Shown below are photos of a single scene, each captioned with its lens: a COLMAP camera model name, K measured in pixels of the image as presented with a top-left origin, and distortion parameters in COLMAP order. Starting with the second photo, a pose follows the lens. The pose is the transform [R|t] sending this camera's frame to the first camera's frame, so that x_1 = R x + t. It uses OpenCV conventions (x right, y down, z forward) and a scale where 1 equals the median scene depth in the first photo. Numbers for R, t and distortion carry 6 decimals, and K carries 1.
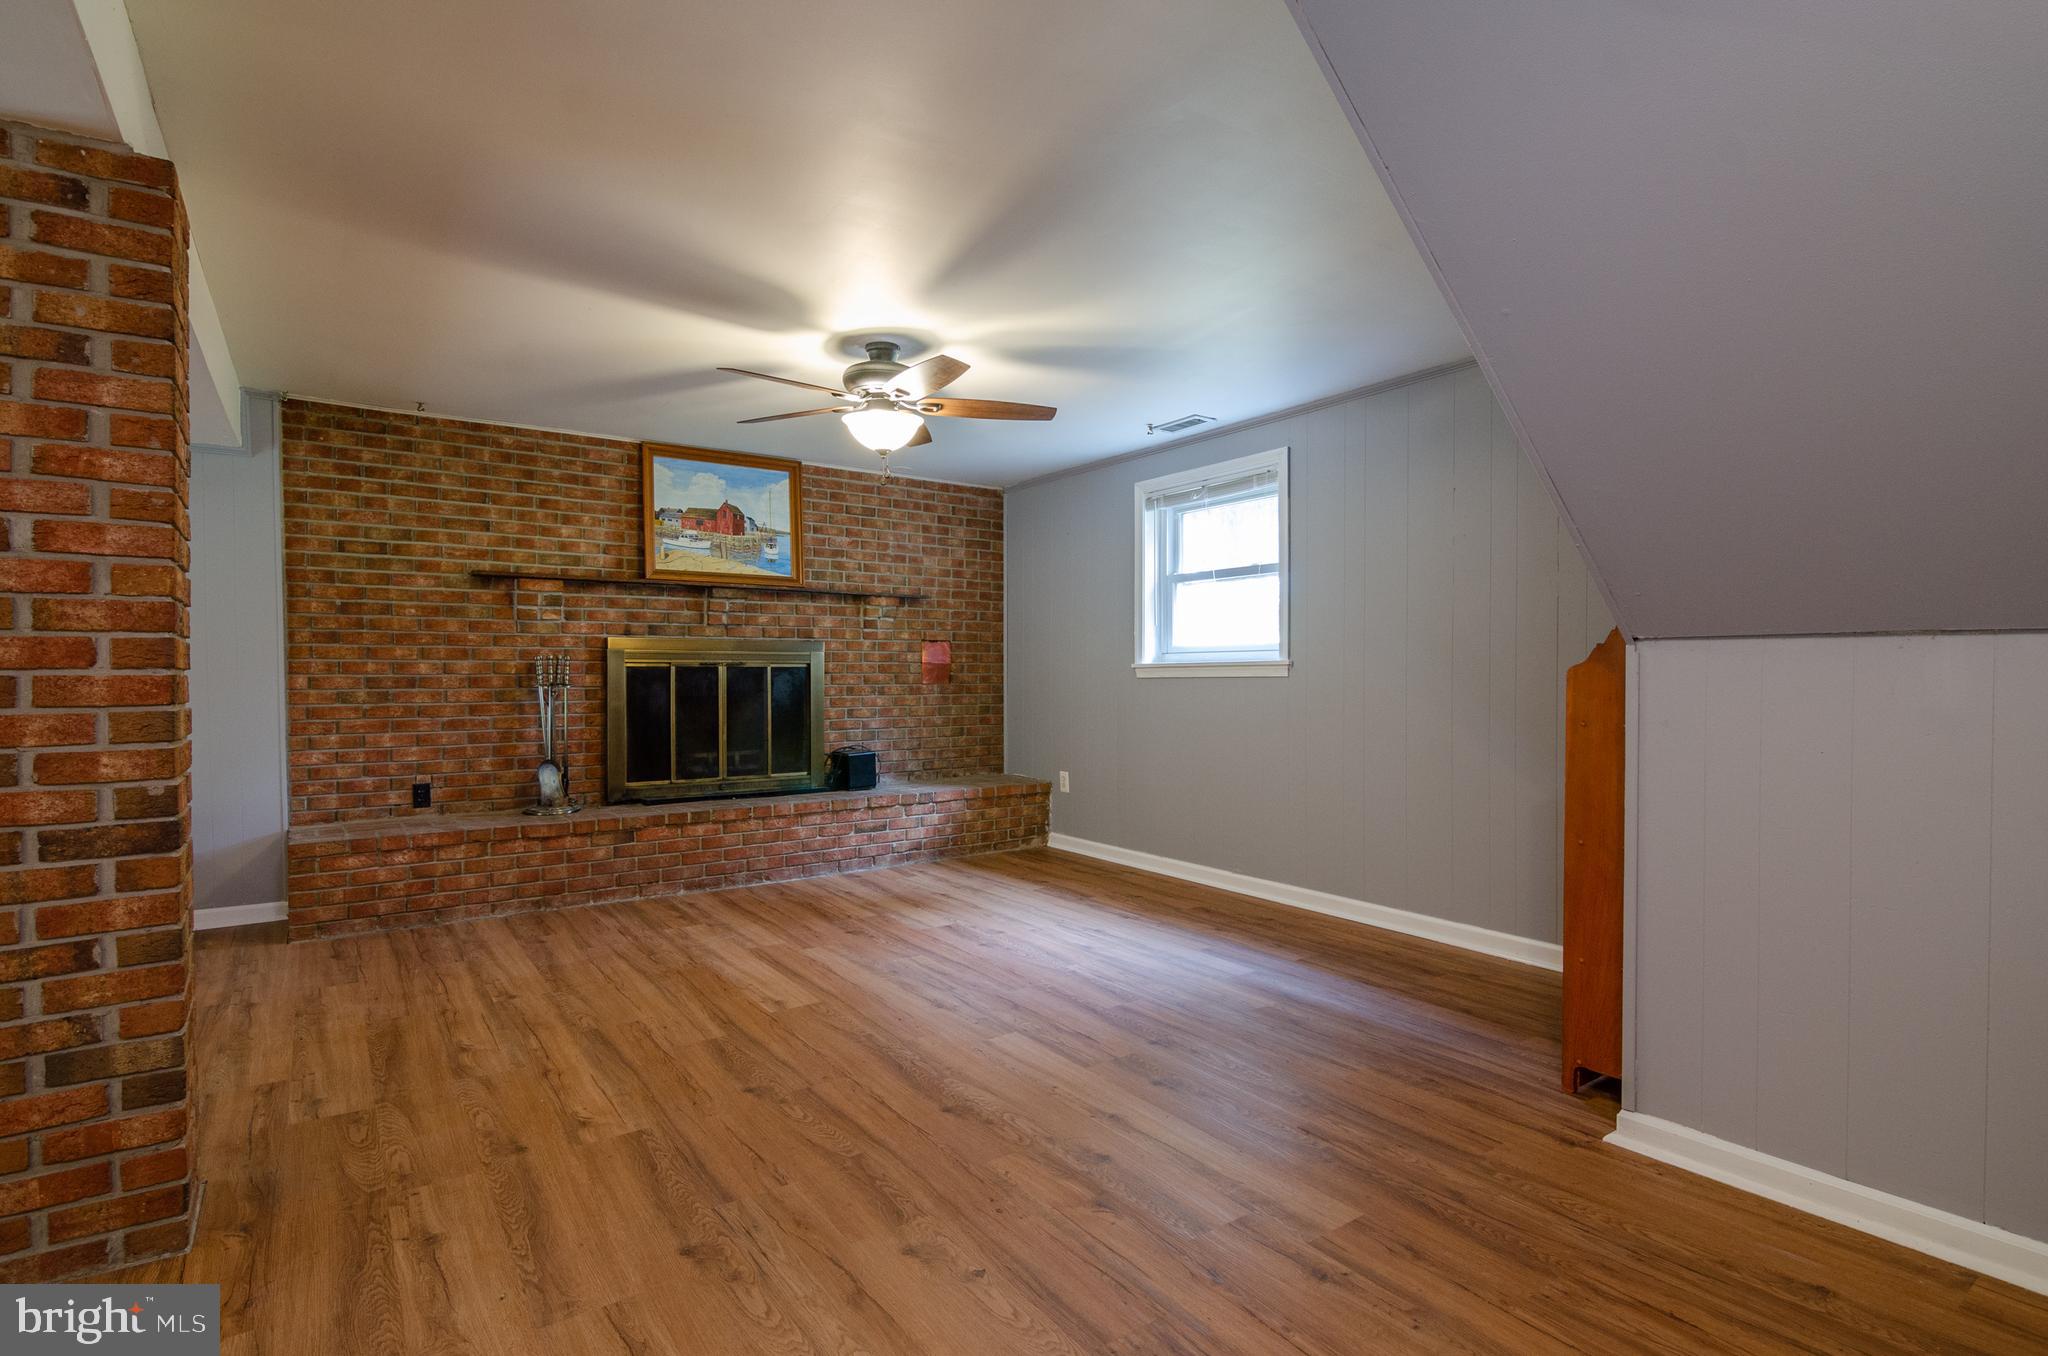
lens RADIAL K [[992.7, 0, 1009.4], [0, 992.7, 684.5], [0, 0, 1]] dist [0.000301, -0.017016]
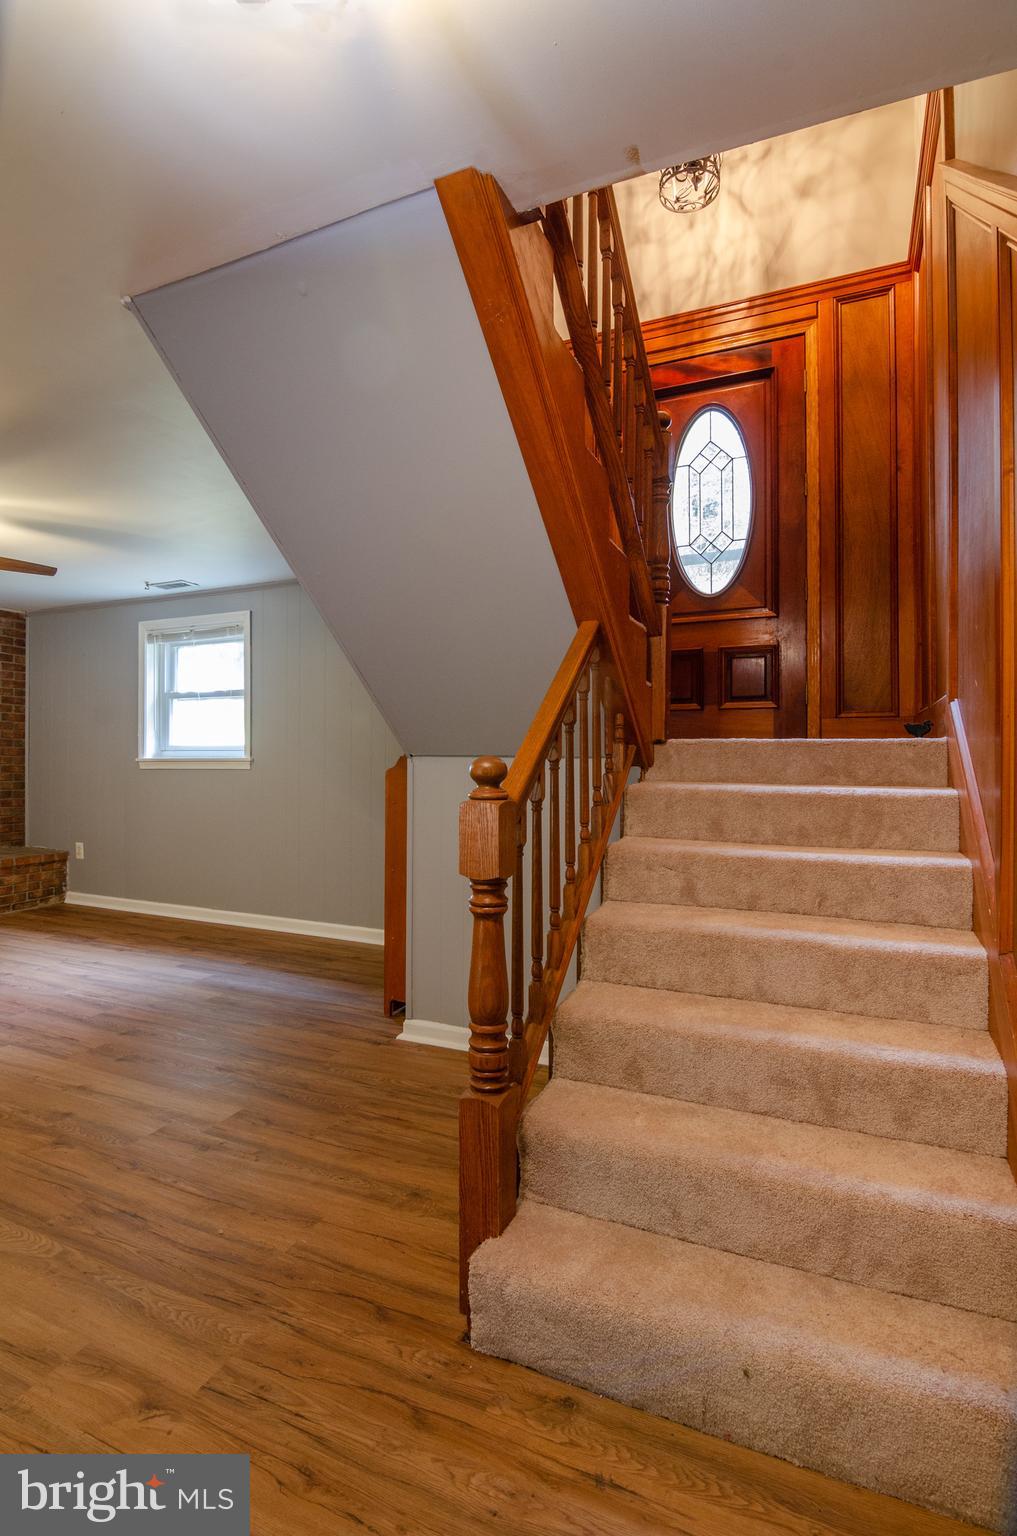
lens RADIAL K [[744.5, 0, 510.8], [0, 744.5, 757.7], [0, 0, 1]] dist [0.000301, -0.017016]
pose [[0.853149, 0.003839, 0.521653, 0.037643], [0.001013, 0.999959, -0.009015, -0.014022], [-0.521666, 0.008219, 0.853110, -0.117971]]
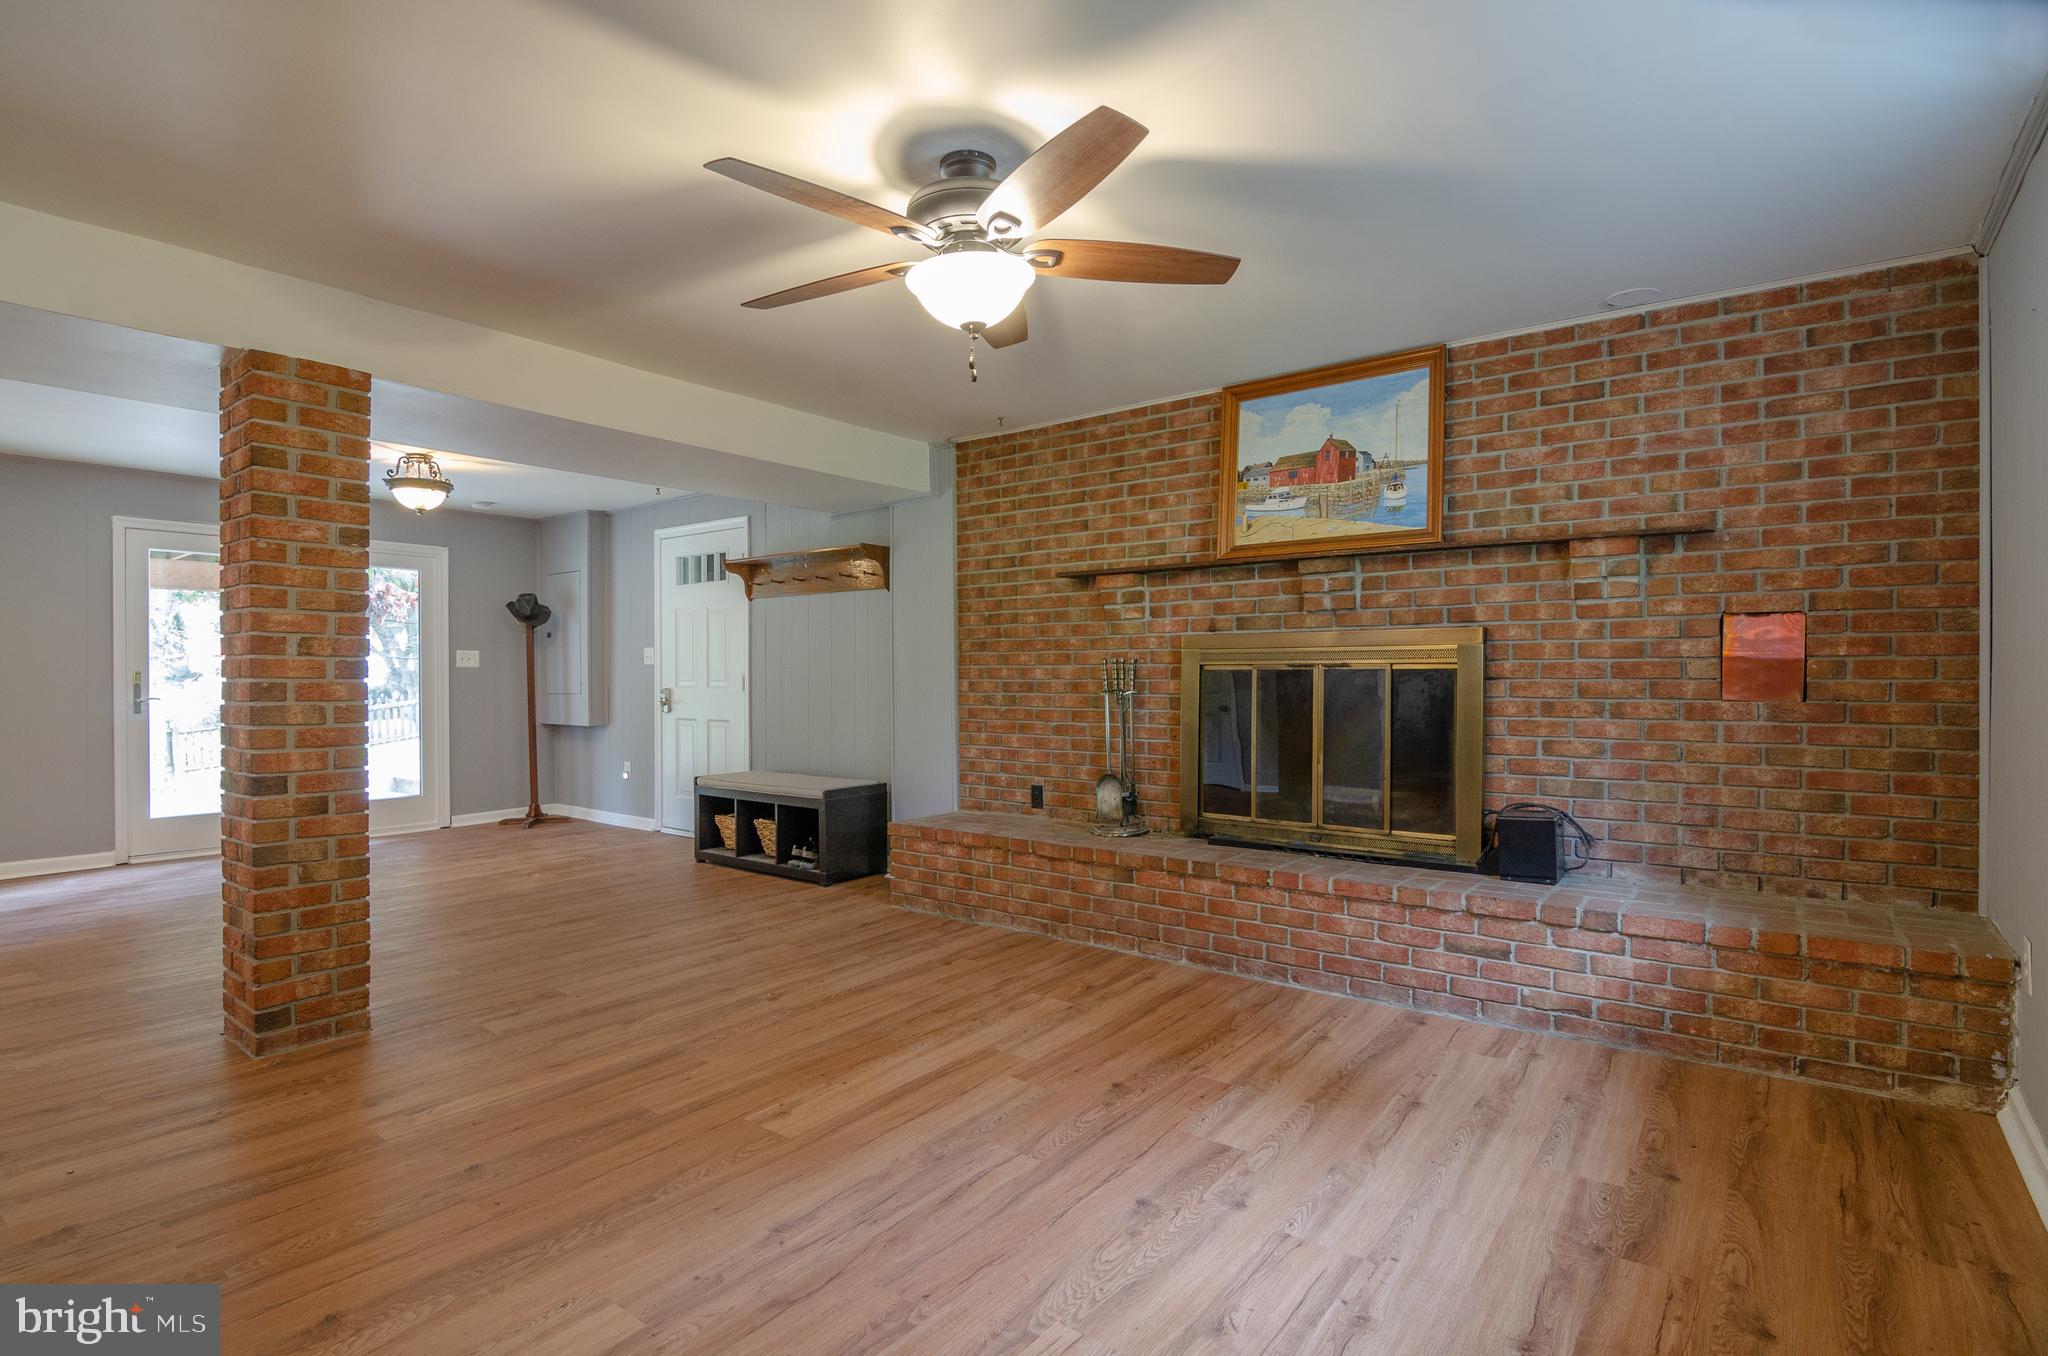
lens RADIAL K [[992.7, 0, 1009.4], [0, 992.7, 684.5], [0, 0, 1]] dist [0.000301, -0.017016]
pose [[0.288286, 0.007966, -0.957511, 0.377574], [-0.009825, 0.999937, 0.005361, -0.009809], [0.957494, 0.007862, 0.288346, 0.658749]]
